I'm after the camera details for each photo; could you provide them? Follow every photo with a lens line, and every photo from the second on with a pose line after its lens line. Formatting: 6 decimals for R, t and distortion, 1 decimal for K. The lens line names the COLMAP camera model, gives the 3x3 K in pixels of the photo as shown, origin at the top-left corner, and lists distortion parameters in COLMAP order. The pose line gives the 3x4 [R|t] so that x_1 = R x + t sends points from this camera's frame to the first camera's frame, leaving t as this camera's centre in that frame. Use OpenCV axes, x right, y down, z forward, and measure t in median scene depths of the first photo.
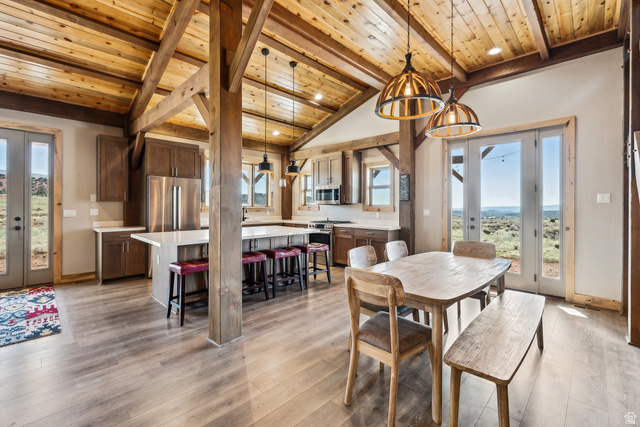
lens RADIAL K [[286.1, 0, 319.4], [0, 286.1, 208.4], [0, 0, 1]] dist [0.001654, 0.000073]
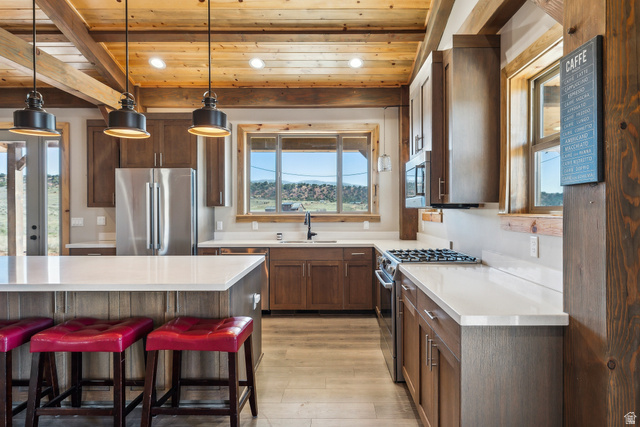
lens RADIAL K [[369.9, 0, 321.2], [0, 369.9, 211.8], [0, 0, 1]] dist [-0.004097, -0.000439]
pose [[0.689289, 0.000041, -0.724486, 0.383233], [-0.000033, 1.000000, 0.000024, -0.011658], [0.724486, 0.000007, 0.689289, 0.739697]]
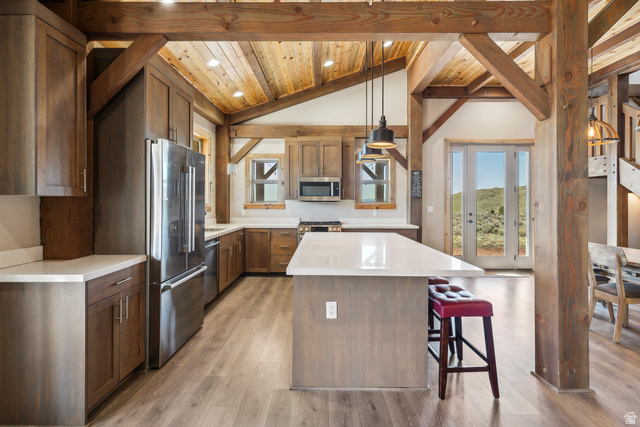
lens RADIAL K [[320.9, 0, 319.5], [0, 320.9, 210.1], [0, 0, 1]] dist [-0.001160, -0.000019]
pose [[0.722796, -0.020745, 0.690750, -0.760140], [0.006520, 0.999710, 0.023201, -0.012684], [-0.691031, -0.012266, 0.722721, 0.462483]]
